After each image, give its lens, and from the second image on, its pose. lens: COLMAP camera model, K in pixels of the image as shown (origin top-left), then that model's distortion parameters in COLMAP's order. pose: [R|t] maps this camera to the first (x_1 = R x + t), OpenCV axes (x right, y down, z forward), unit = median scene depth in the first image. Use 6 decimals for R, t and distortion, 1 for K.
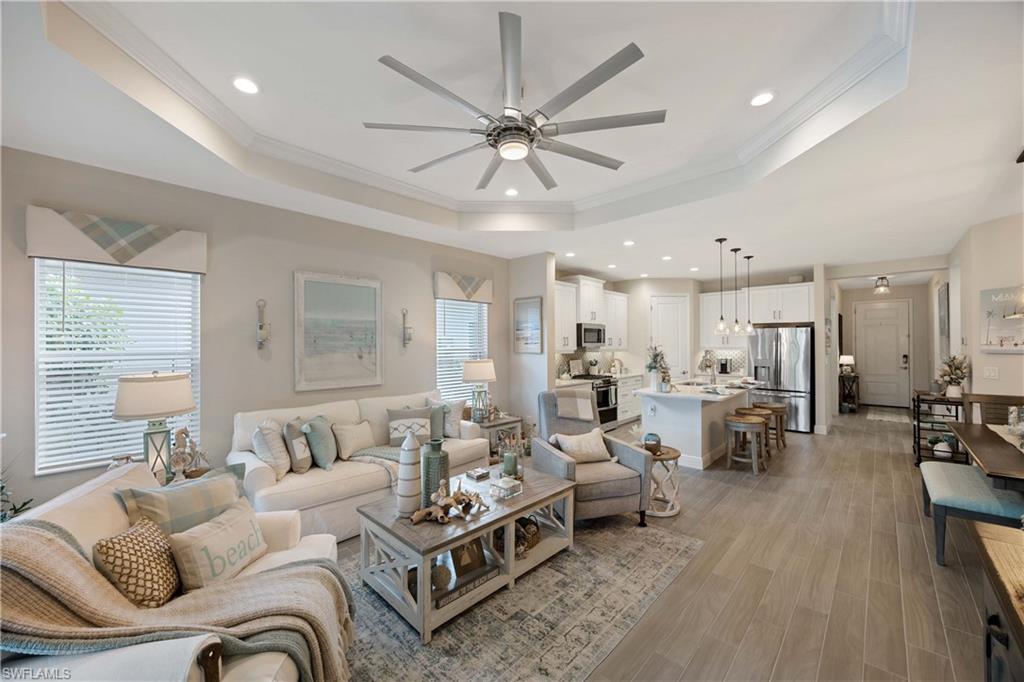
lens RADIAL K [[389.8, 0, 511.1], [0, 389.8, 344.1], [0, 0, 1]] dist [-0.002459, -0.000457]
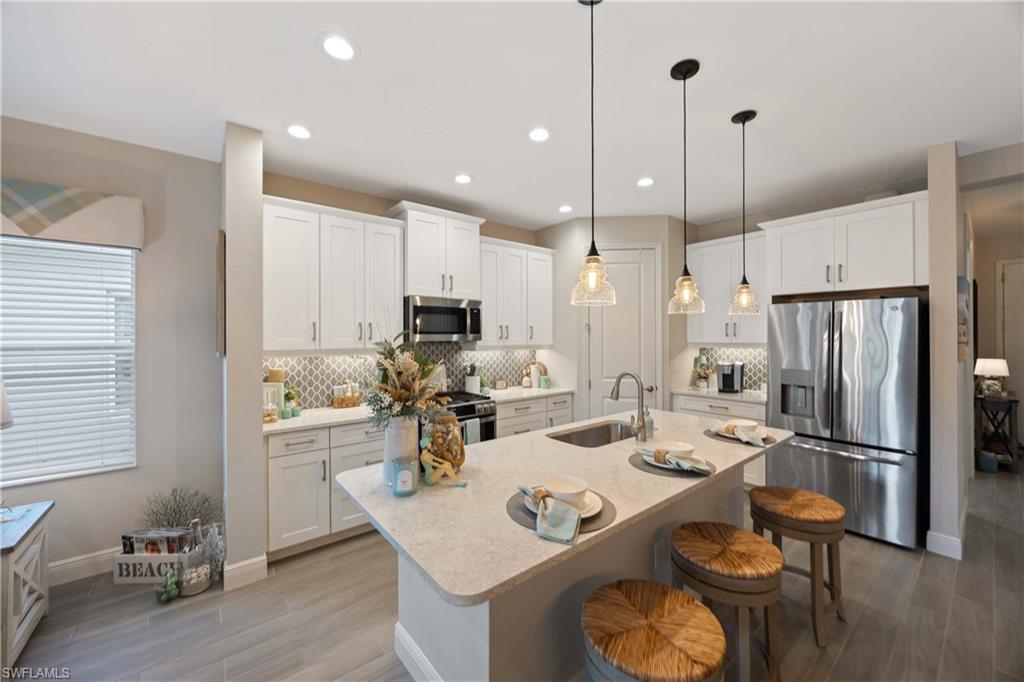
lens RADIAL K [[389.8, 0, 511.7], [0, 389.8, 335.5], [0, 0, 1]] dist [-0.002459, -0.000457]
pose [[0.990906, 0.001108, -0.134553, 0.499217], [-0.001240, 0.999999, -0.000902, -0.001624], [0.134552, 0.001061, 0.990906, 0.669844]]
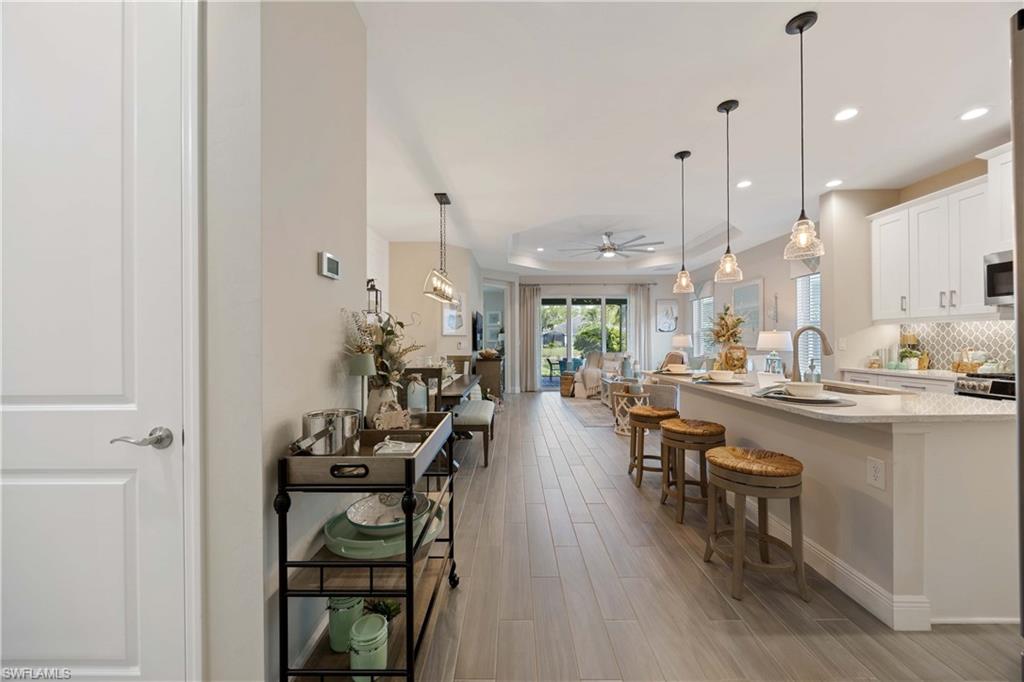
lens RADIAL K [[389.8, 0, 506.7], [0, 389.8, 339.9], [0, 0, 1]] dist [-0.002459, -0.000457]
pose [[-0.736753, 0.008410, -0.676110, 1.191195], [0.011354, 0.999936, 0.000066, 0.052837], [0.676067, -0.007628, -0.736801, 1.247227]]
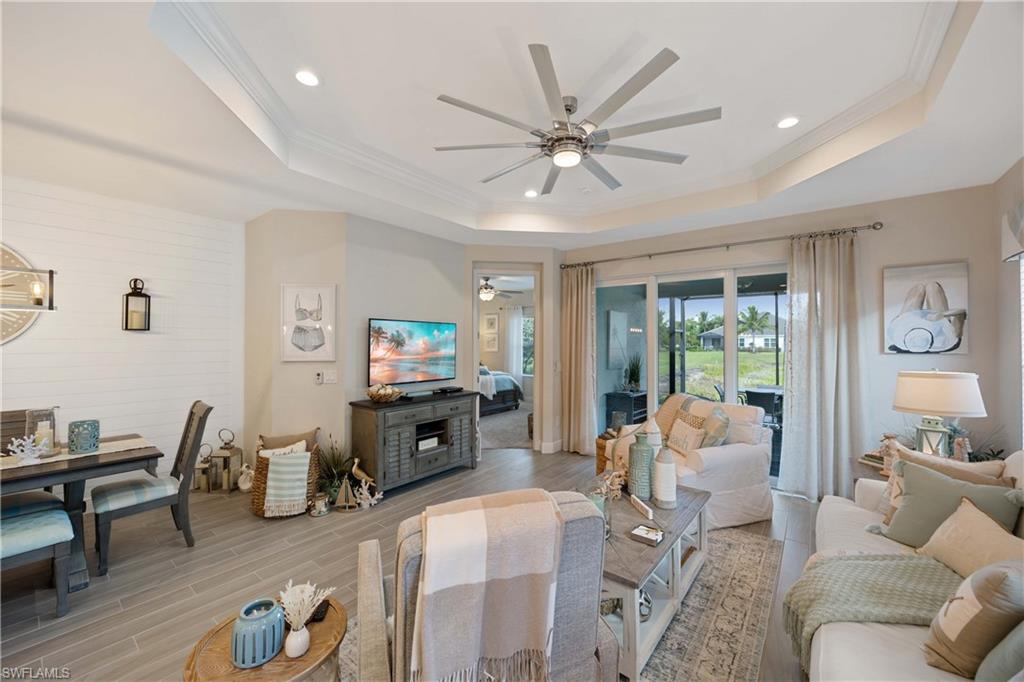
lens RADIAL K [[389.8, 0, 508.4], [0, 389.8, 335.0], [0, 0, 1]] dist [-0.002459, -0.000457]
pose [[-0.995699, 0.001947, -0.092626, 0.130388], [0.003435, 0.999868, -0.015903, -0.001587], [0.092583, -0.016153, -0.995574, 0.988144]]
